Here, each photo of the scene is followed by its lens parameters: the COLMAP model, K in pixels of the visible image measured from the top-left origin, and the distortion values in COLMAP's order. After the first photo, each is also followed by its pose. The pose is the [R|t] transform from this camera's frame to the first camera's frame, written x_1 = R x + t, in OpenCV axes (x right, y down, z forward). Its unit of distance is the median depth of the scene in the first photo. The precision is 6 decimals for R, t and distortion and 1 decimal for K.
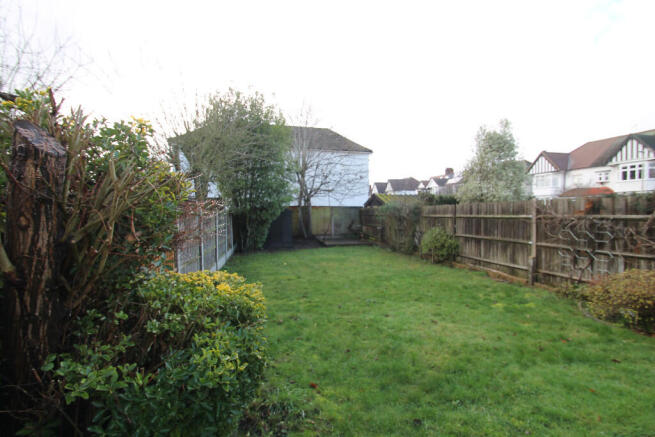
lens RADIAL K [[306.1, 0, 328.5], [0, 306.1, 214.5], [0, 0, 1]] dist [-0.002983, -0.000916]
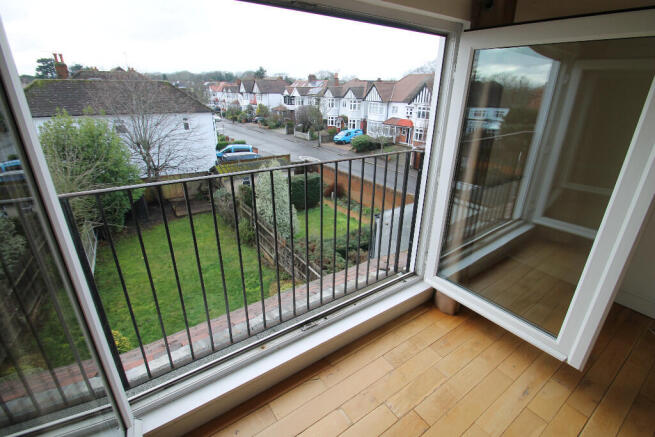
lens RADIAL K [[306.1, 0, 329.0], [0, 306.1, 218.5], [0, 0, 1]] dist [-0.002983, -0.000916]
pose [[0.930283, -0.120661, 0.346431, 0.065631], [-0.017590, 0.928601, 0.370662, -0.180419], [-0.366420, -0.350915, 0.861740, -0.173889]]
